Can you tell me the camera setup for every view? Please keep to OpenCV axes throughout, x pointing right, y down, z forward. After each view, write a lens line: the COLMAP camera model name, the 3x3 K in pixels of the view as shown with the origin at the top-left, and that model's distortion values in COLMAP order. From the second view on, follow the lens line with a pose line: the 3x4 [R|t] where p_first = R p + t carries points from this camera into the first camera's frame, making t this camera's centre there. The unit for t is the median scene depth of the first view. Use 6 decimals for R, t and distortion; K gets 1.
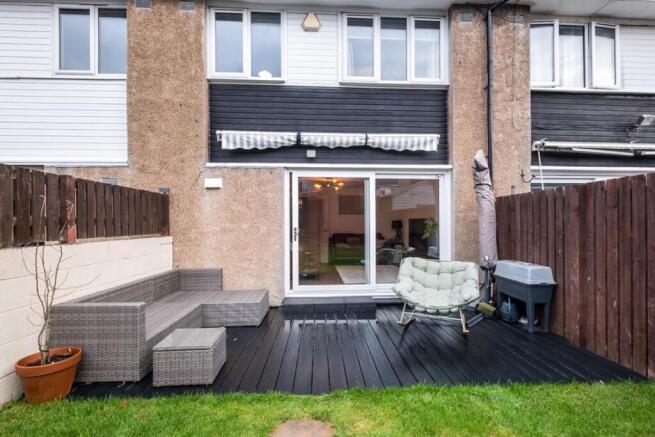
lens RADIAL K [[280.5, 0, 328.1], [0, 280.5, 223.2], [0, 0, 1]] dist [-0.002532, -0.000635]
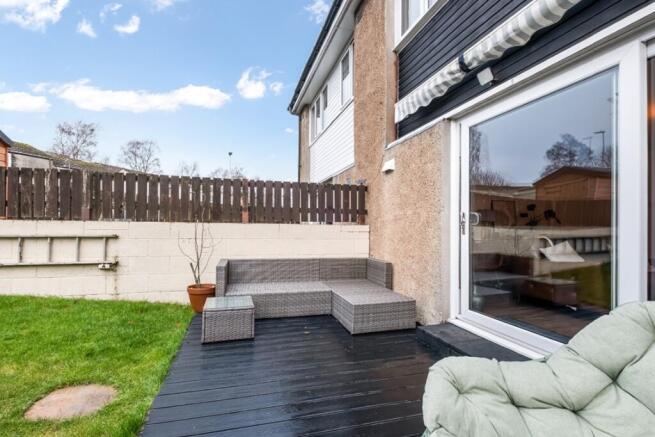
lens RADIAL K [[296.2, 0, 319.4], [0, 296.2, 226.2], [0, 0, 1]] dist [-0.000163, -0.000097]
pose [[0.221861, 0.001730, -0.975077, 0.442929], [-0.001585, 0.999998, 0.001413, 0.045596], [0.975077, 0.001232, 0.221863, 0.562602]]
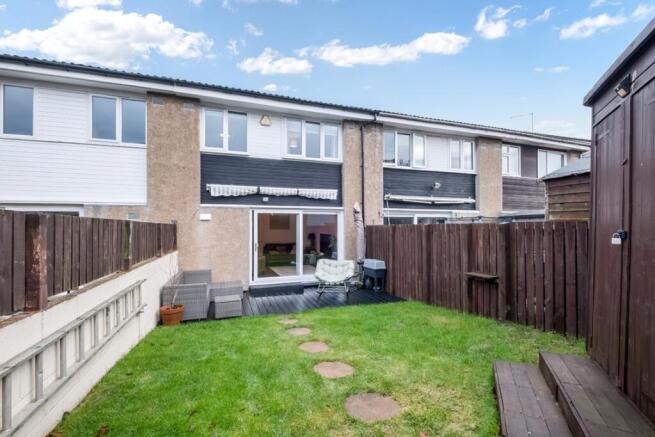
lens RADIAL K [[296.2, 0, 319.4], [0, 296.2, 226.2], [0, 0, 1]] dist [-0.000163, -0.000097]
pose [[0.958534, -0.000419, 0.284980, -0.259500], [0.000280, 1.000000, 0.000532, -0.087945], [-0.284980, -0.000430, 0.958533, -0.799553]]
